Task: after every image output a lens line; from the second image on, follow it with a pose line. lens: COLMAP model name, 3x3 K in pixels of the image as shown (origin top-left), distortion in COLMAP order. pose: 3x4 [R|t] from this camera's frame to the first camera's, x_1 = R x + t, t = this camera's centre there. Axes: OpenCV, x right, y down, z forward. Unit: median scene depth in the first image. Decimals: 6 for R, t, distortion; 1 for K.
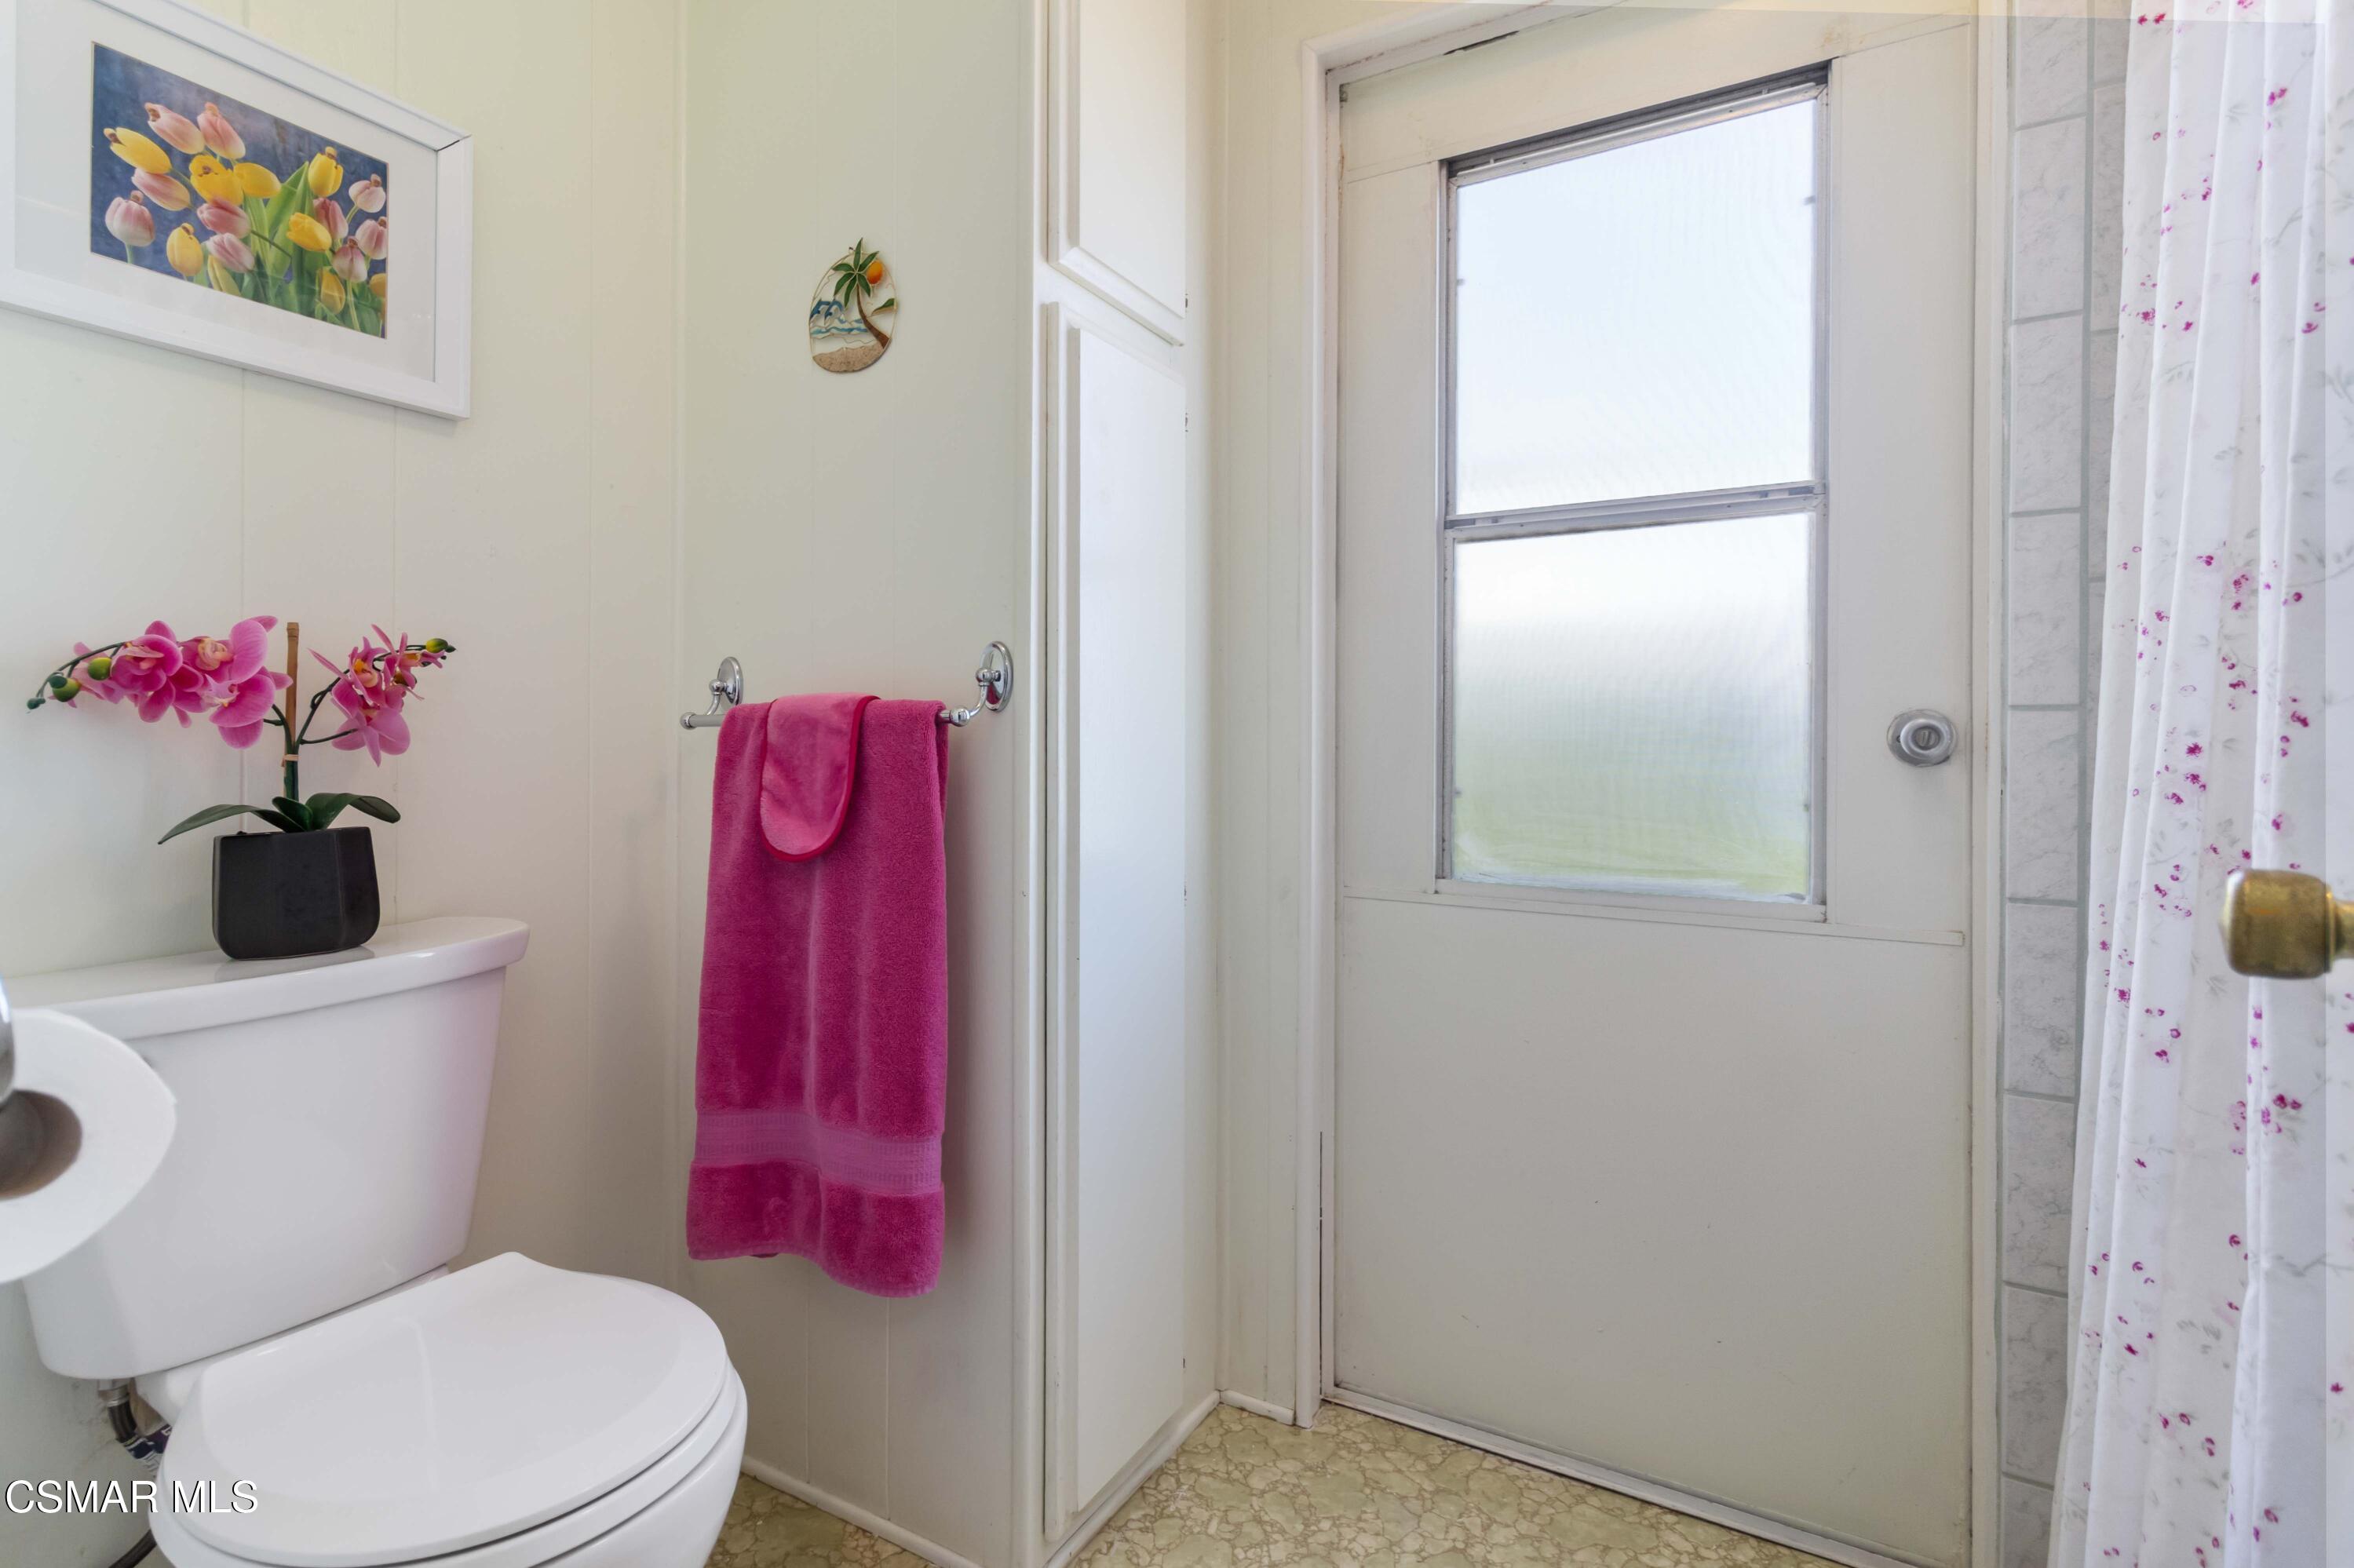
lens RADIAL K [[1095.6, 0, 1175.7], [0, 1095.6, 761.6], [0, 0, 1]] dist [0.000796, 0.000721]
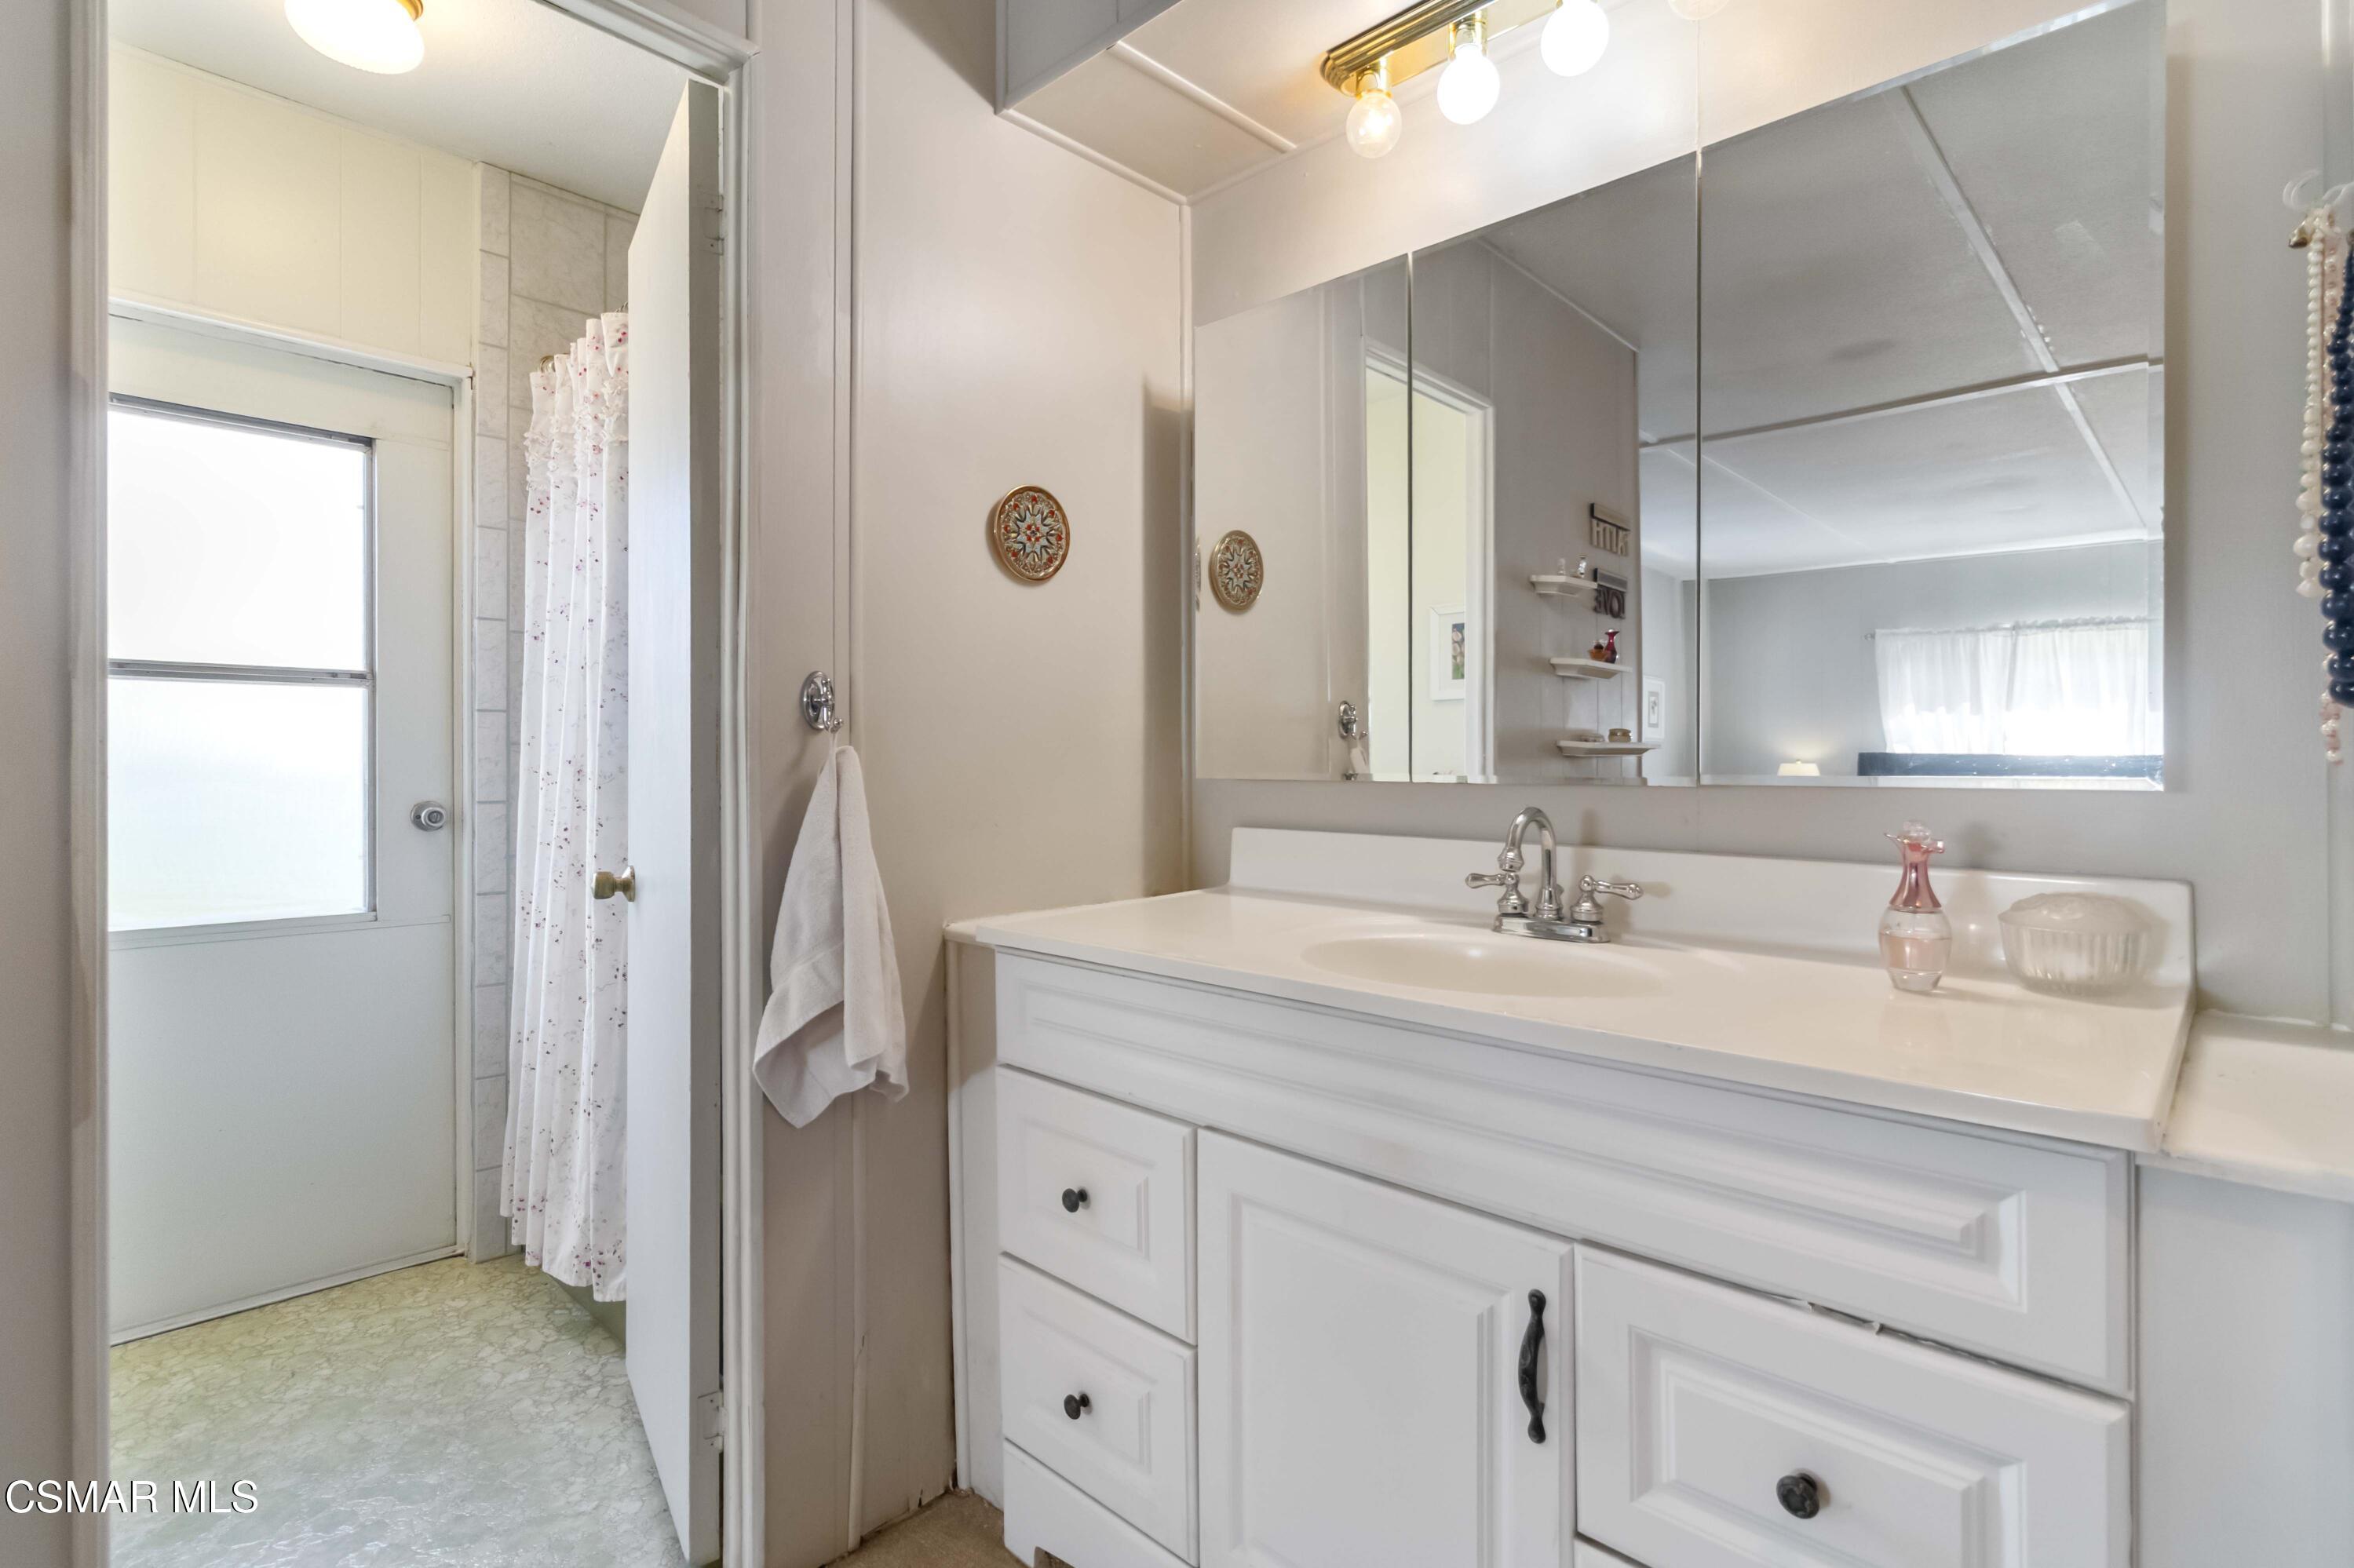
lens RADIAL K [[1095.6, 0, 1175.7], [0, 1095.6, 761.6], [0, 0, 1]] dist [0.000796, 0.000721]
pose [[0.239266, 0.002683, 0.970950, -0.962916], [0.009828, 0.999938, -0.005185, -0.105065], [-0.970904, 0.010783, 0.239225, -0.803651]]
